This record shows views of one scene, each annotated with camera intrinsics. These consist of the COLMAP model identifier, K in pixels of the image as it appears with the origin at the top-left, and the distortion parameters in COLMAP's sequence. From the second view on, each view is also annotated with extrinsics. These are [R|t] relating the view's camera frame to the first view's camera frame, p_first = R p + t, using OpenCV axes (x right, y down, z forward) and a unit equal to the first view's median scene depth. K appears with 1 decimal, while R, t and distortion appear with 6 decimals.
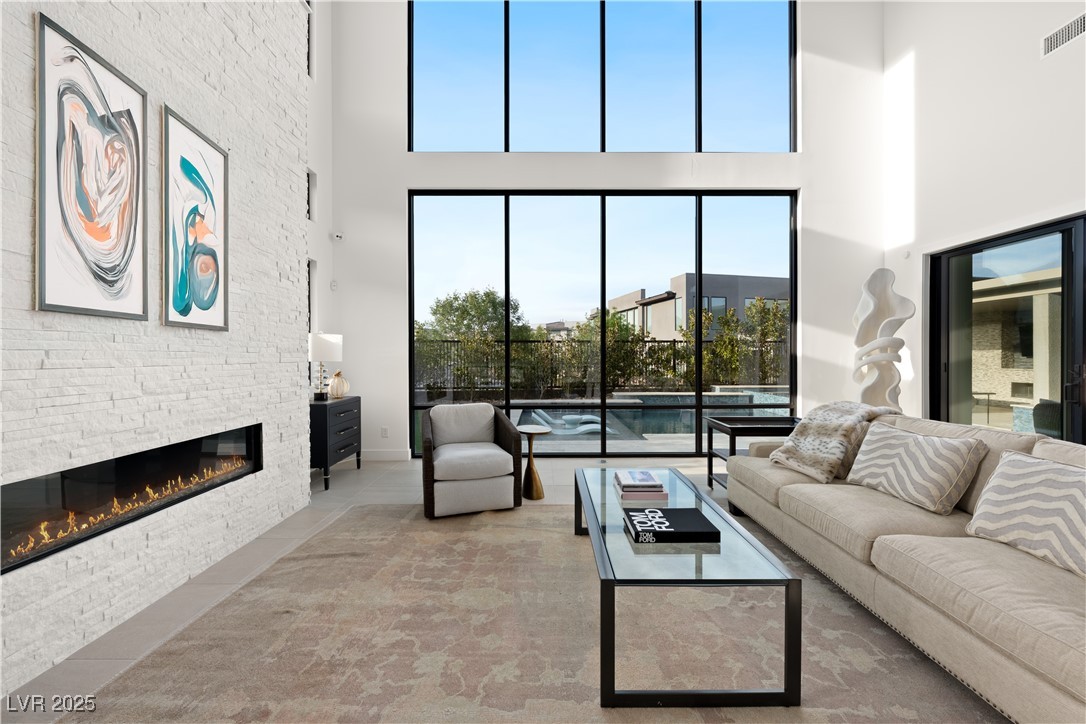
lens RADIAL K [[440.3, 0, 543.5], [0, 440.3, 359.1], [0, 0, 1]] dist [-0.002142, 0.000226]
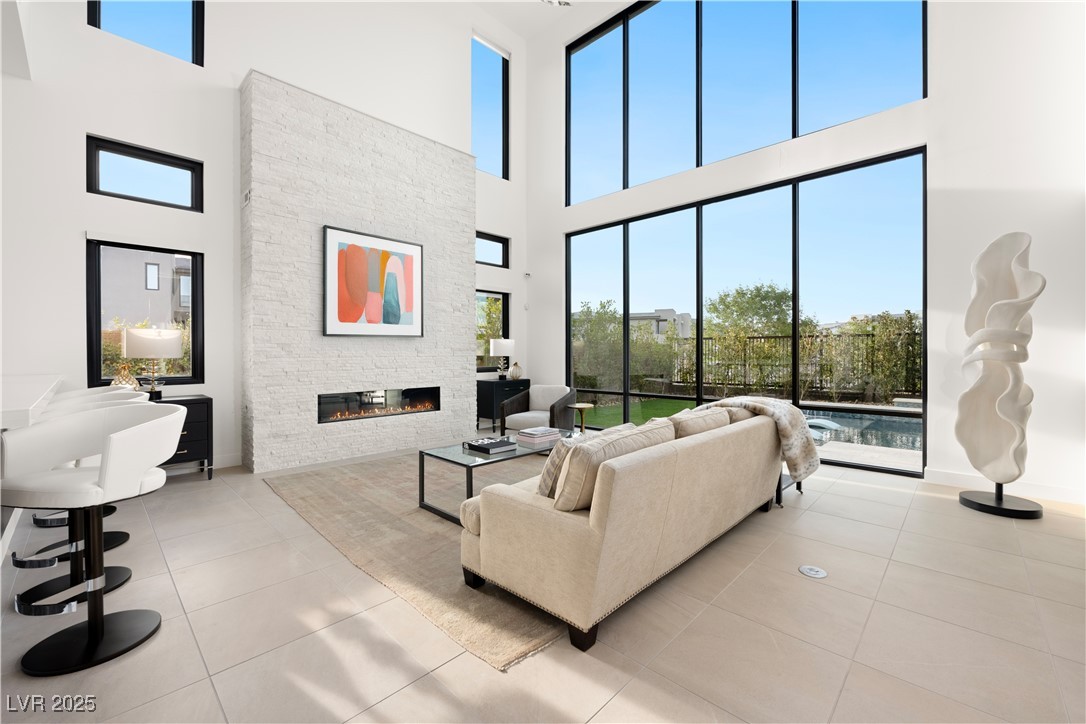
lens RADIAL K [[440.3, 0, 540.8], [0, 440.3, 356.2], [0, 0, 1]] dist [-0.002142, 0.000226]
pose [[0.713585, 0.006749, -0.700537, 0.843496], [-0.005869, 0.999976, 0.003656, -0.001133], [0.700545, 0.001503, 0.713607, -0.074588]]
